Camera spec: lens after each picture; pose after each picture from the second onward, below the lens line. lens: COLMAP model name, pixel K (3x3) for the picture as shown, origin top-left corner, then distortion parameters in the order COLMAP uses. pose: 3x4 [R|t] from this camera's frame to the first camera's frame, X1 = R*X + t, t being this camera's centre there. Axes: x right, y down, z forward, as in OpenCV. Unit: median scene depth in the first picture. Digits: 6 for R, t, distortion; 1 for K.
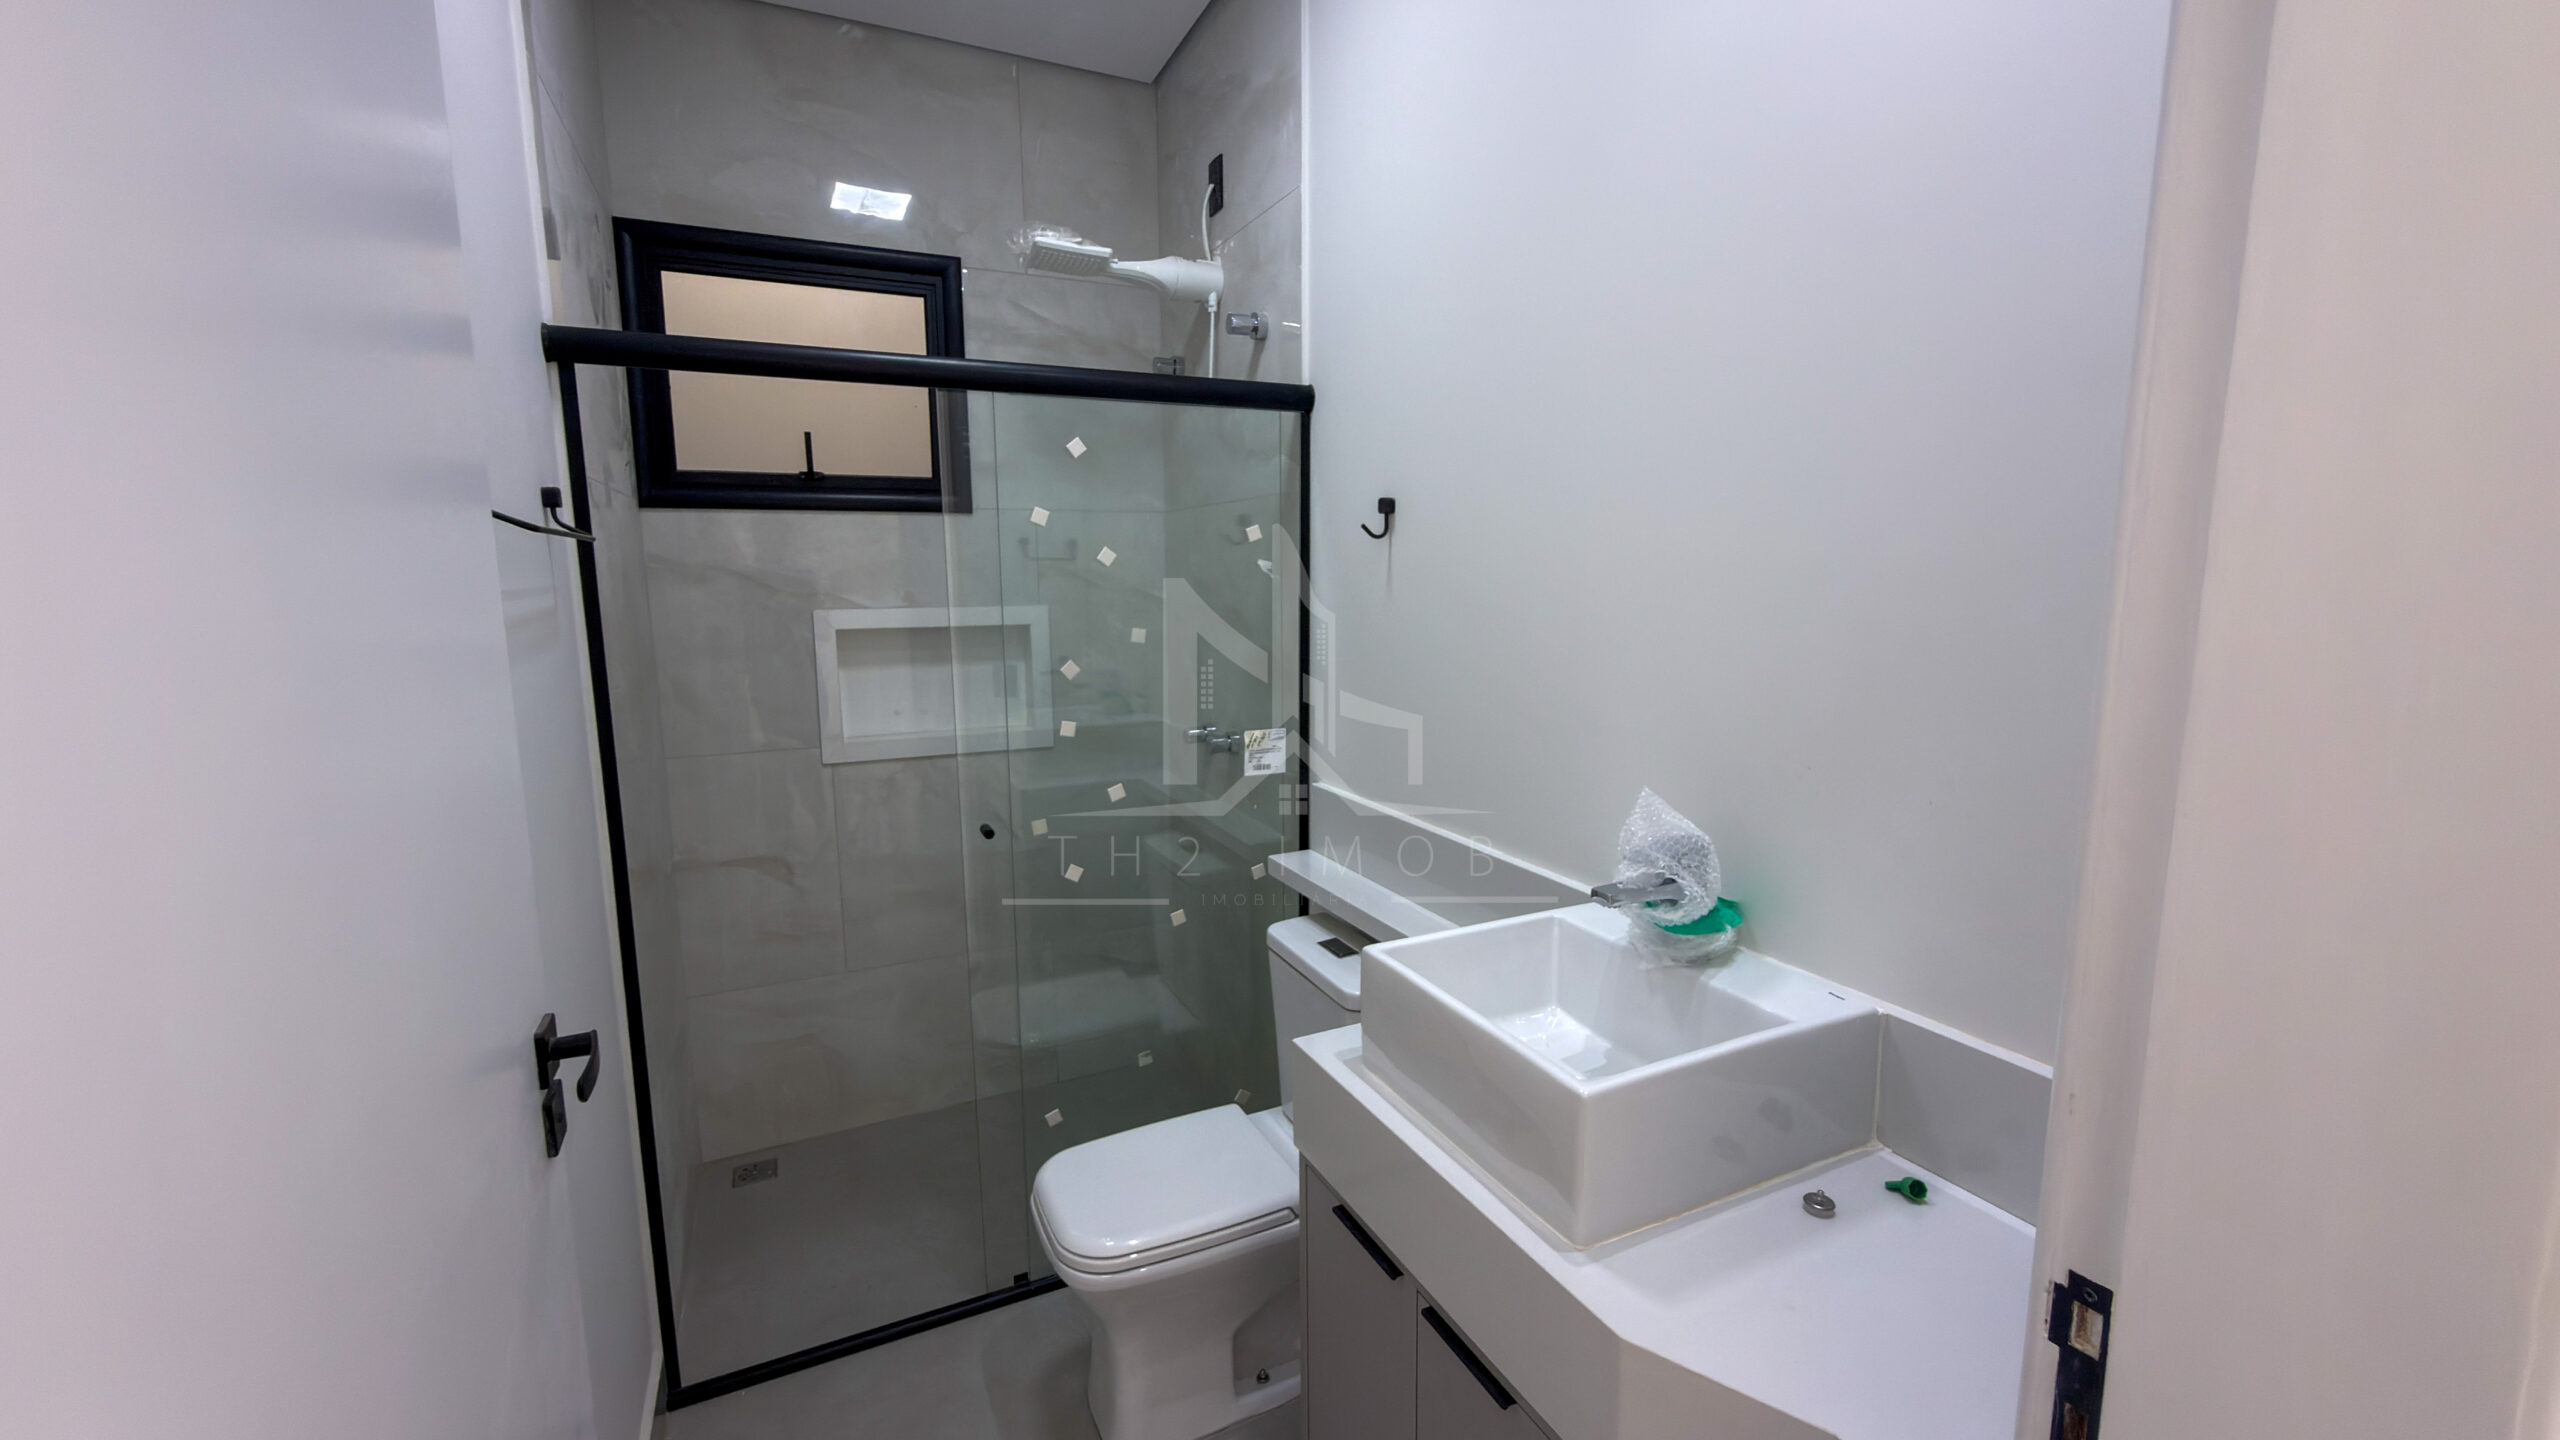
lens RADIAL K [[1022.3, 0, 1280.0], [0, 1022.3, 720.0], [0, 0, 1]] dist [-0.000002, -0.000060]
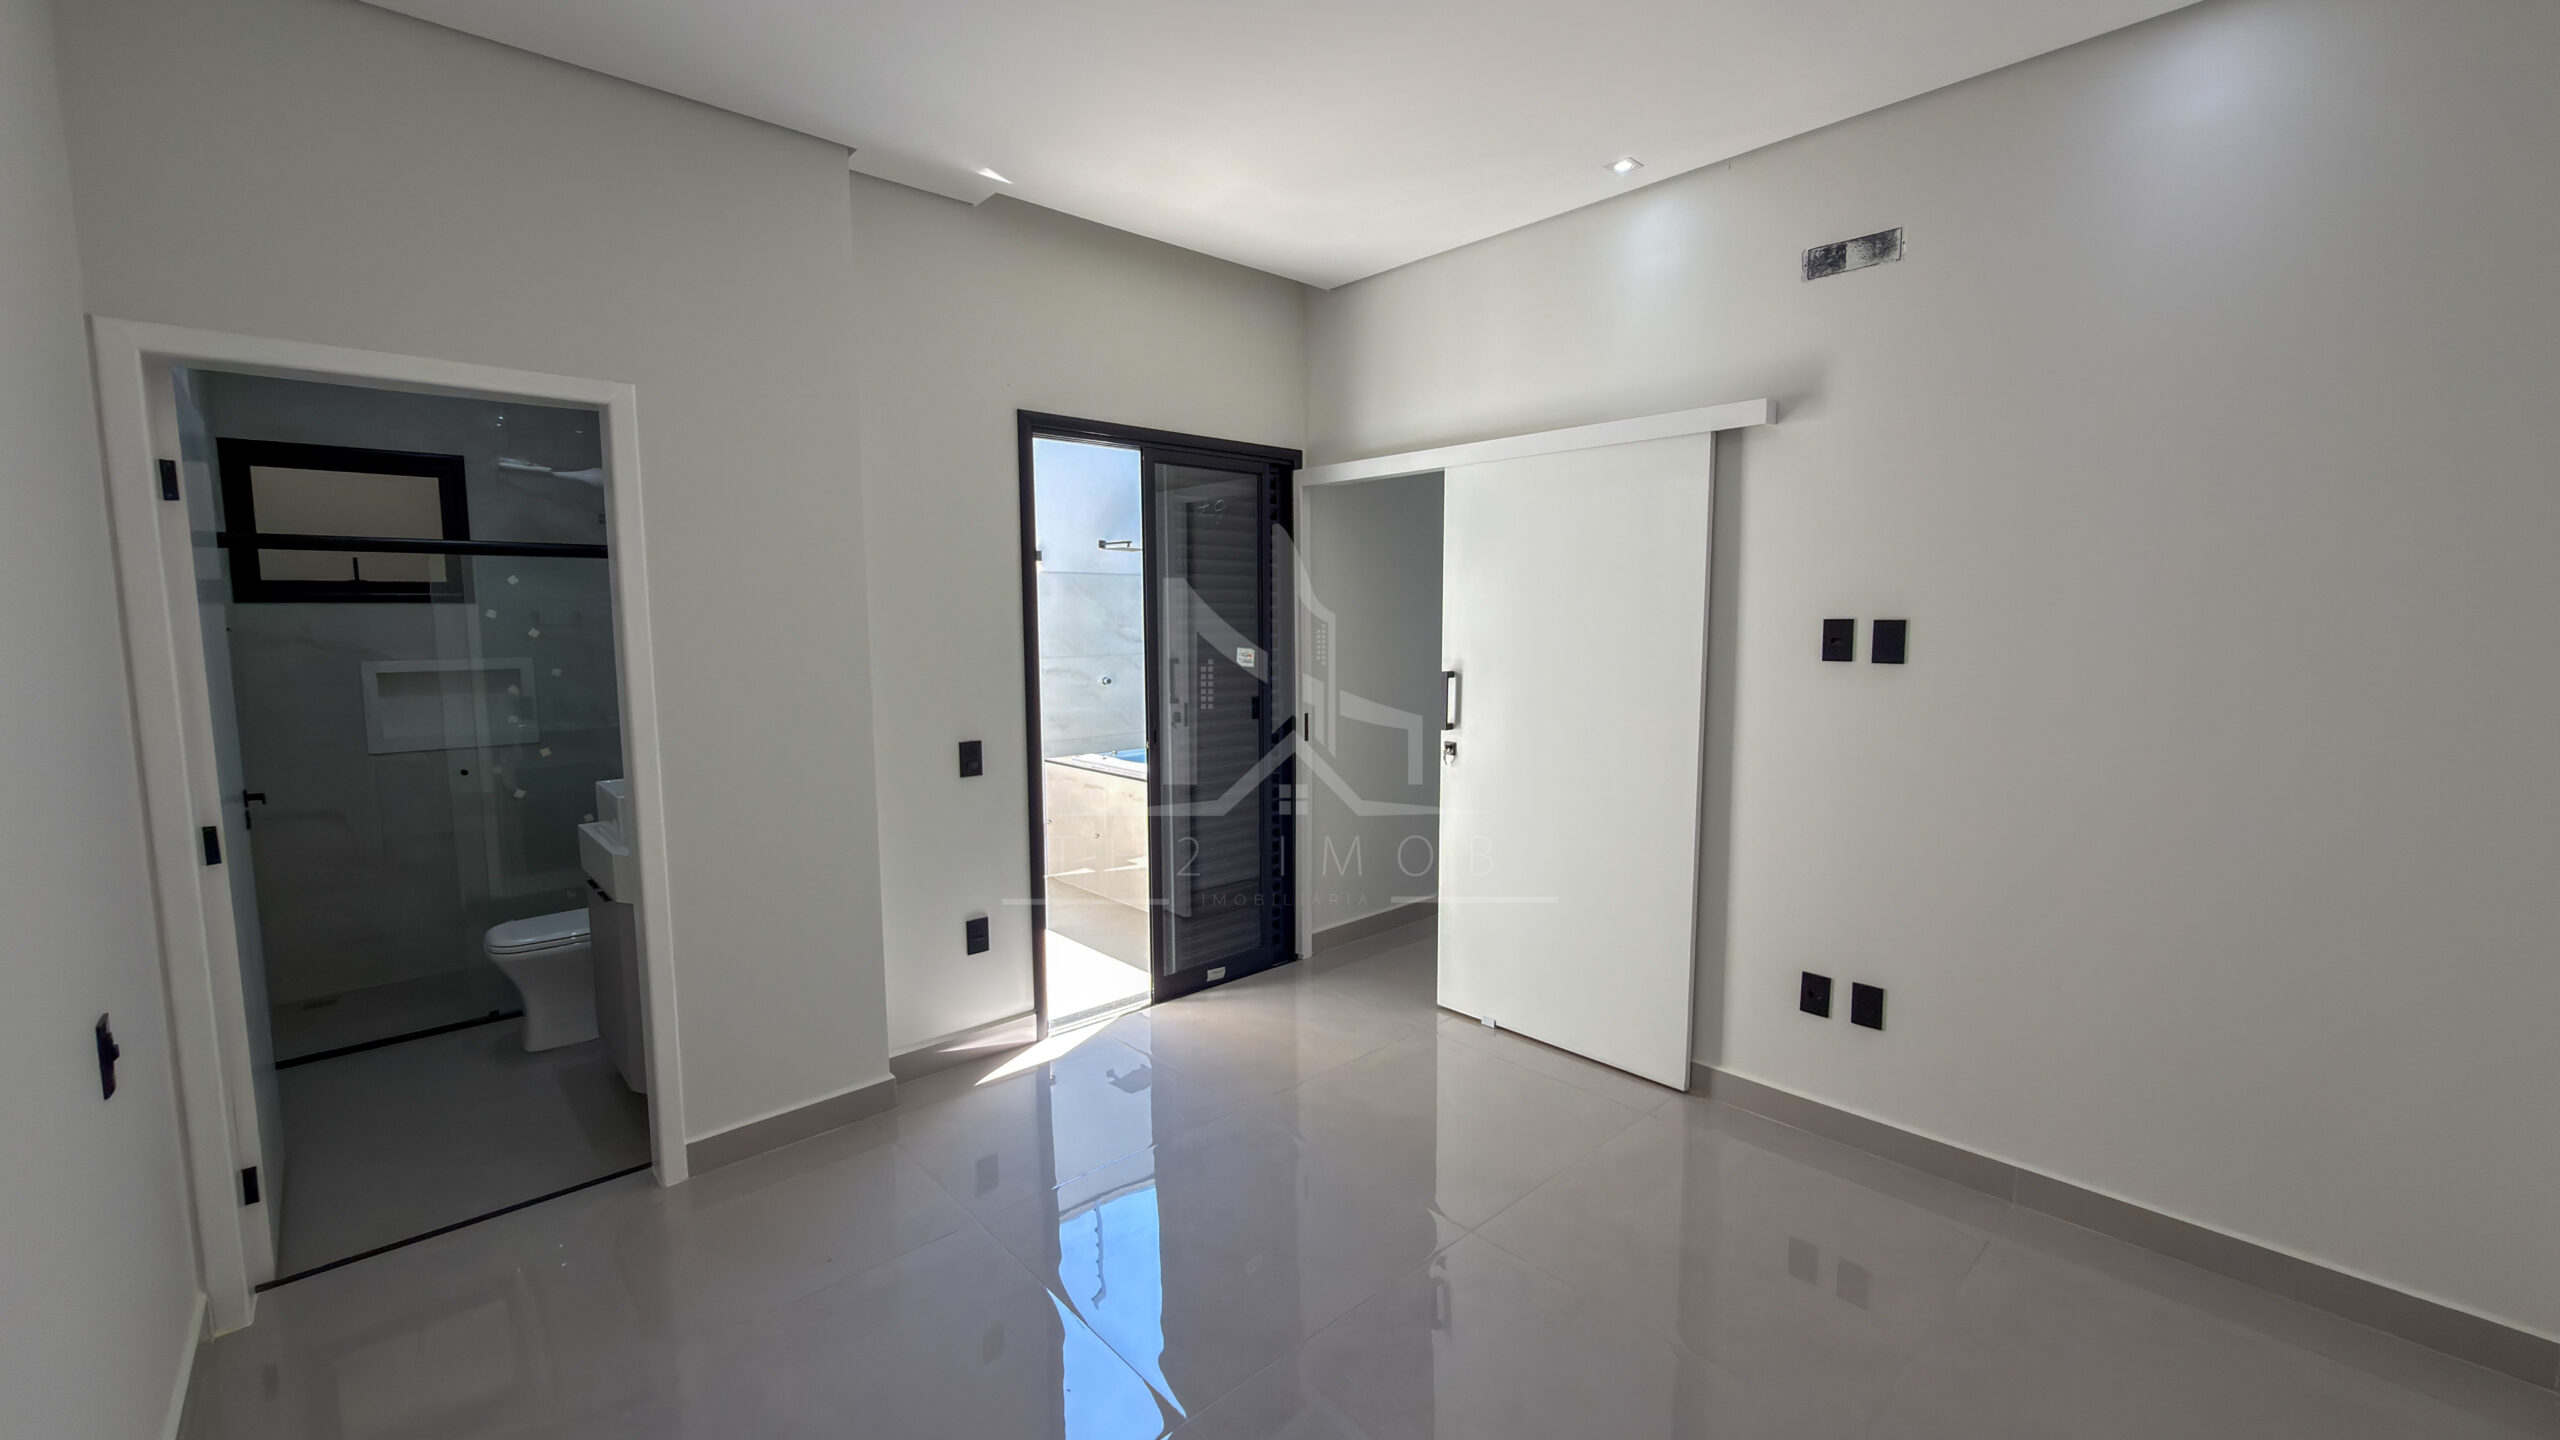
lens RADIAL K [[1022.3, 0, 1280.0], [0, 1022.3, 720.0], [0, 0, 1]] dist [-0.000002, -0.000060]
pose [[0.959903, -0.029558, 0.278771, 0.533942], [0.039790, 0.998724, -0.031115, 0.102627], [-0.277496, 0.040960, 0.959853, -1.050731]]
